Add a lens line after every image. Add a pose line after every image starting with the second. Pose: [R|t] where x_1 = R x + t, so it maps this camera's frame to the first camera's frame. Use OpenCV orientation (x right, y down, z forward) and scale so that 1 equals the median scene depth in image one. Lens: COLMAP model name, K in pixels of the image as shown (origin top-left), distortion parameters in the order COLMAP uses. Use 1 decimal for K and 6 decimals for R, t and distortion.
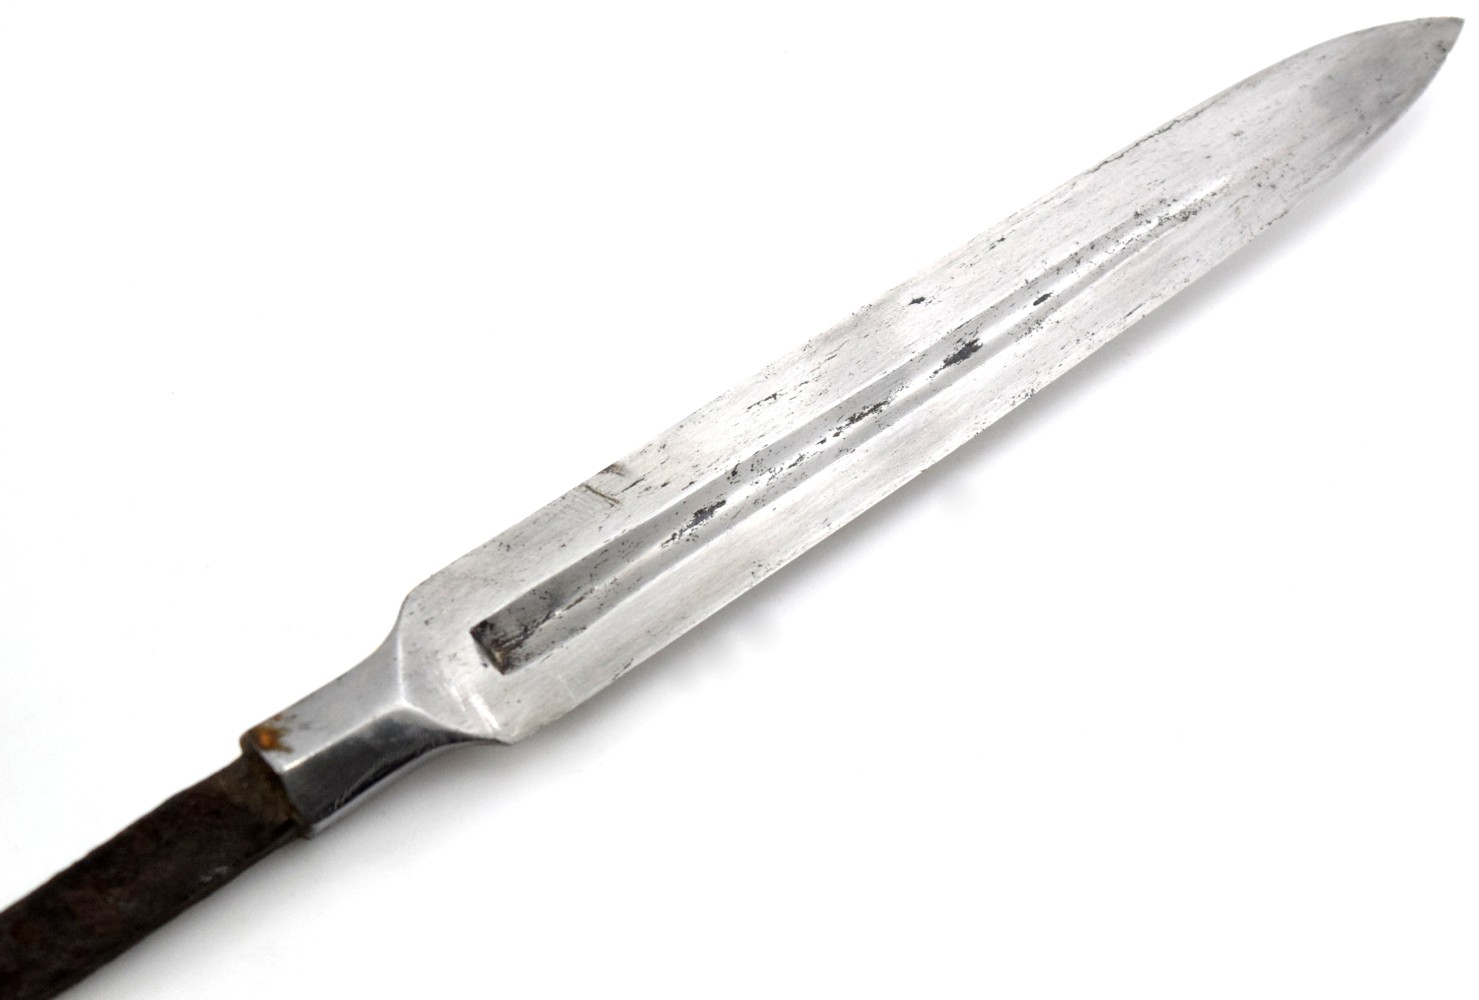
lens RADIAL K [[3590.4, 0, 738.9], [0, 3590.4, 498.7], [0, 0, 1]] dist [-0.127957, 0.000000]
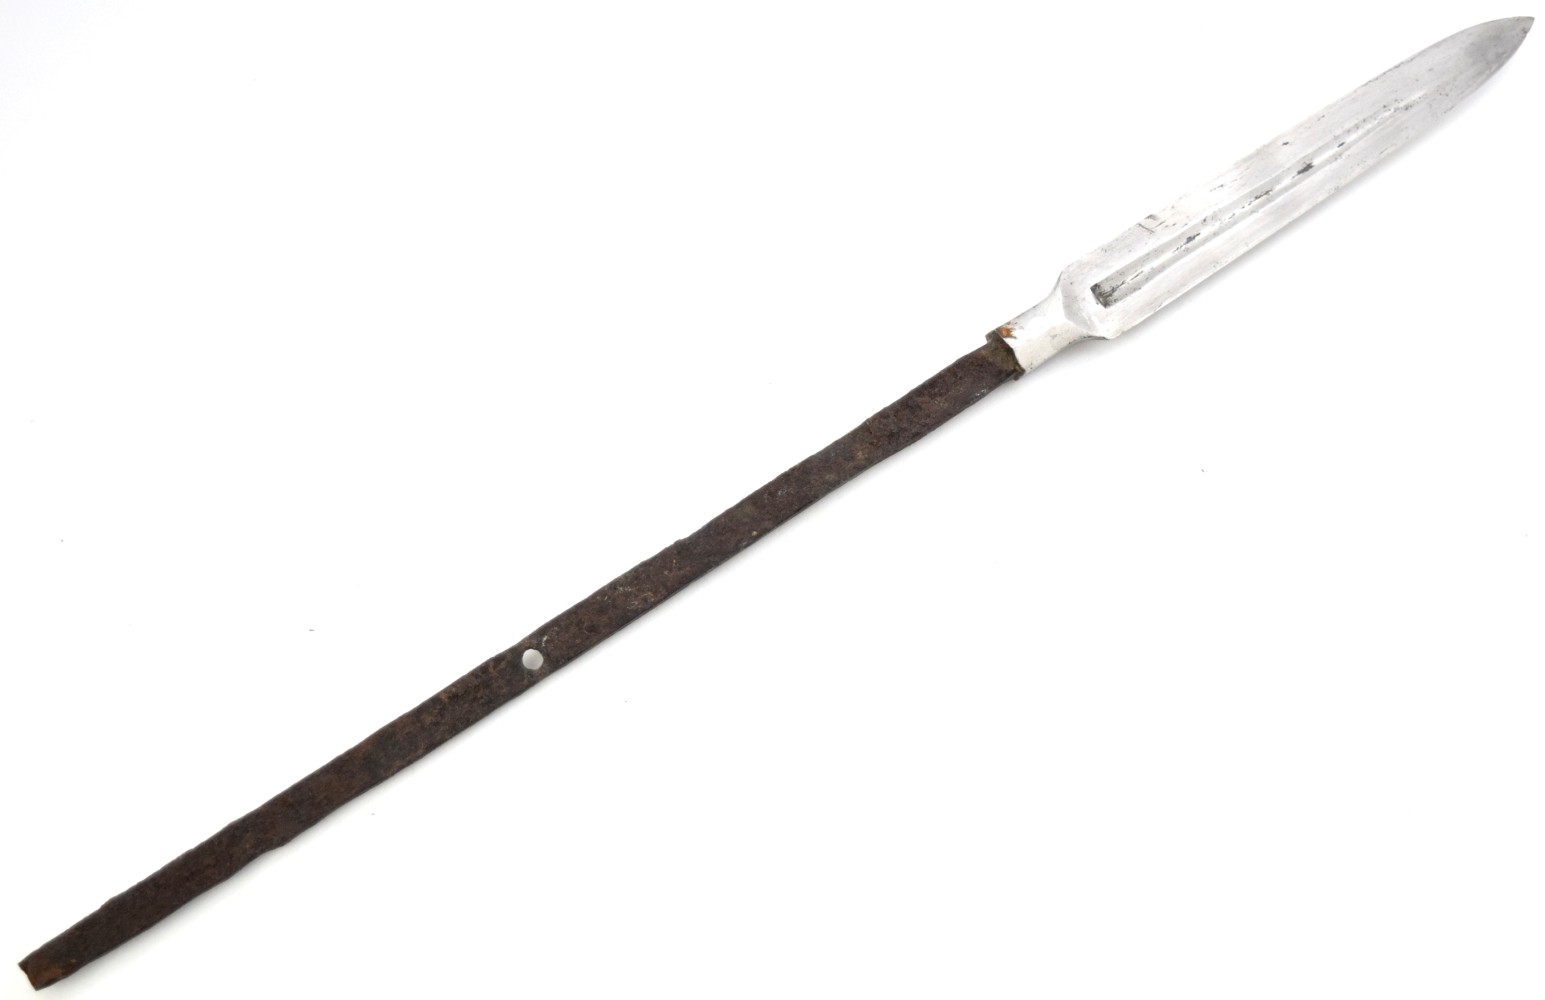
lens RADIAL K [[2580.8, 0, 772.8], [0, 2580.8, 500.6], [0, 0, 1]] dist [-0.049297, 0.000000]
pose [[0.939509, 0.050445, -0.338789, 0.291097], [0.014605, 0.982296, 0.186763, -0.136269], [0.342213, -0.180413, 0.922140, -0.555737]]
